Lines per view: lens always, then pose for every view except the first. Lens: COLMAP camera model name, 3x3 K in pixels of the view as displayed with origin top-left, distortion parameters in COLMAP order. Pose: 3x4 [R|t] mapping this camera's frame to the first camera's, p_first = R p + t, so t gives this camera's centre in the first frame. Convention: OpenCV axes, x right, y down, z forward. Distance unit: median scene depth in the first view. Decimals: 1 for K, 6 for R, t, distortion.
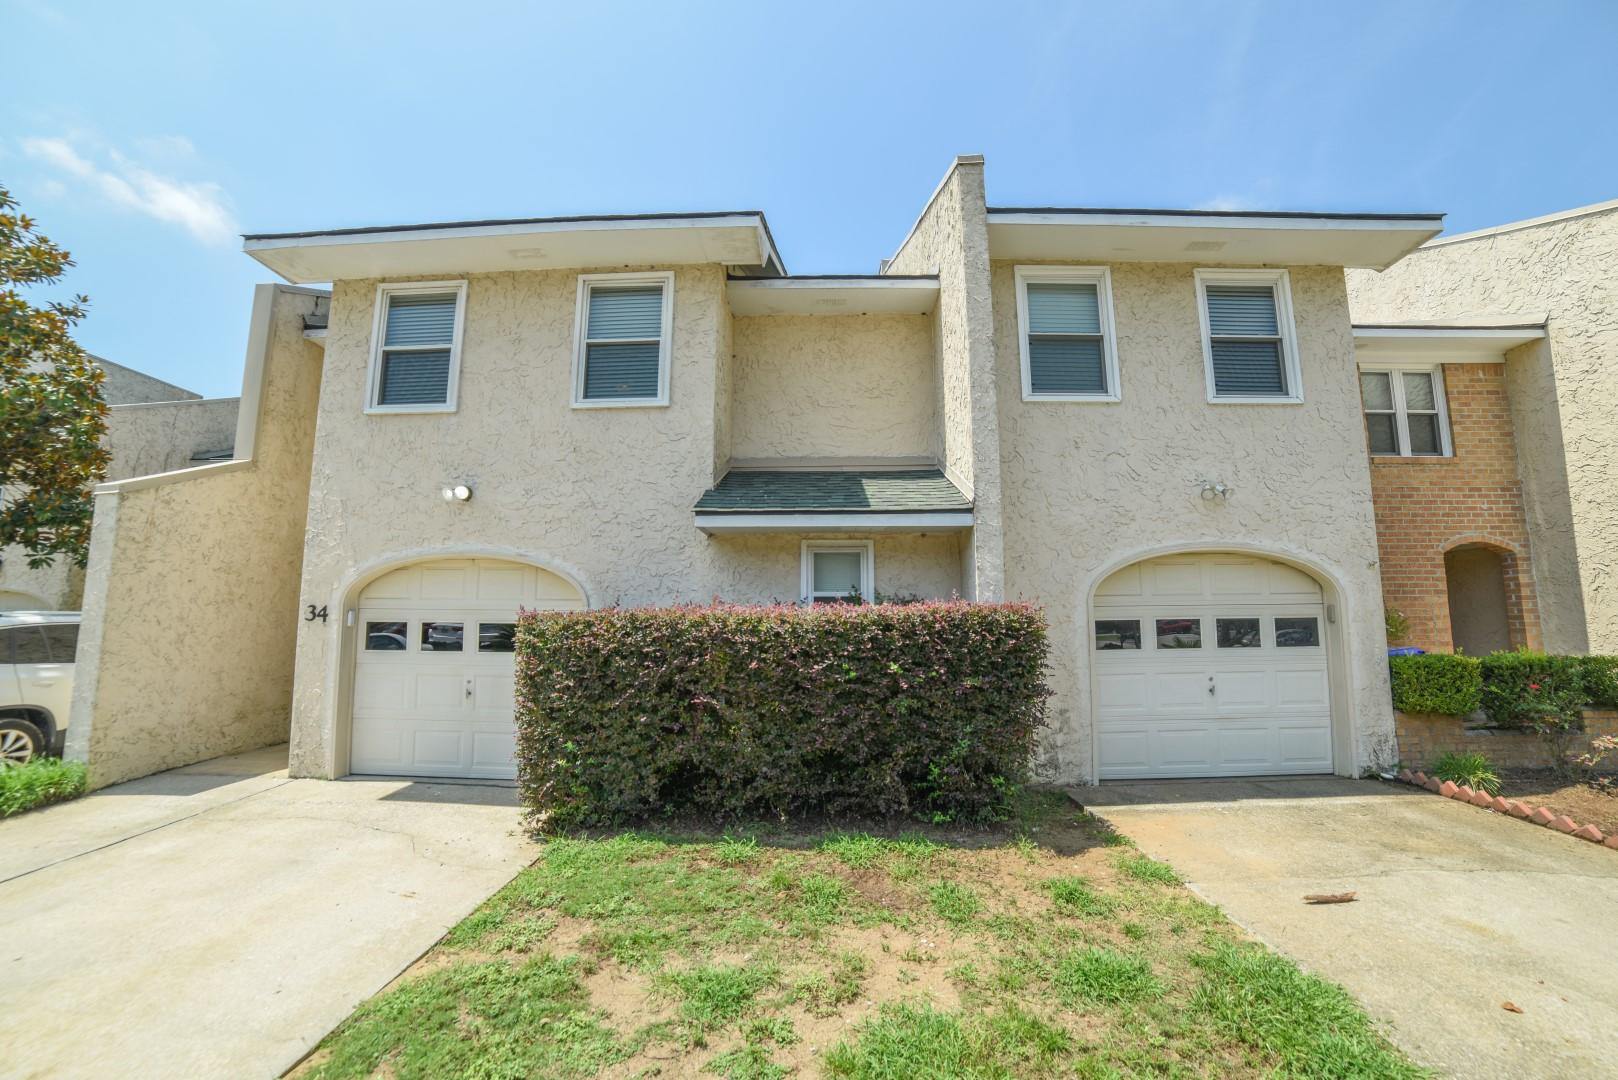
lens RADIAL K [[663.9, 0, 814.6], [0, 663.9, 543.5], [0, 0, 1]] dist [-0.102460, 0.034584]
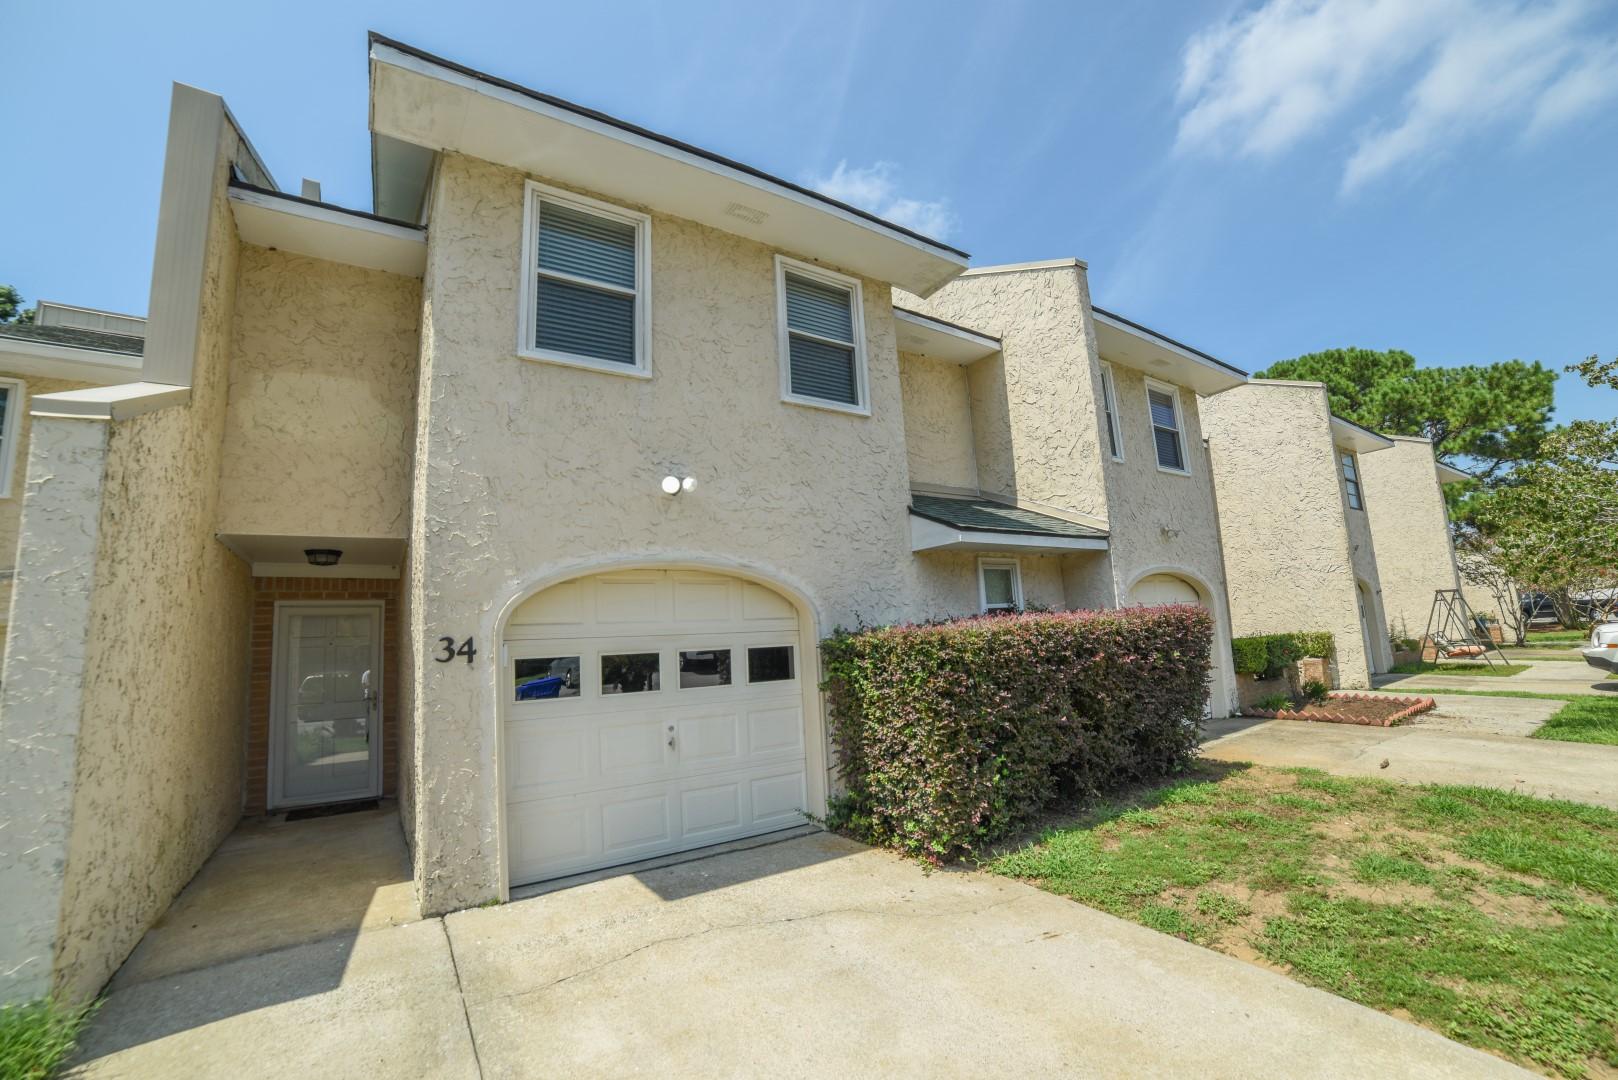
lens RADIAL K [[663.9, 0, 814.6], [0, 663.9, 543.5], [0, 0, 1]] dist [-0.102460, 0.034584]
pose [[0.819725, 0.040355, 0.571334, -0.856953], [-0.018444, 0.998857, -0.044089, 0.024659], [-0.572460, 0.025604, 0.819533, 0.250295]]
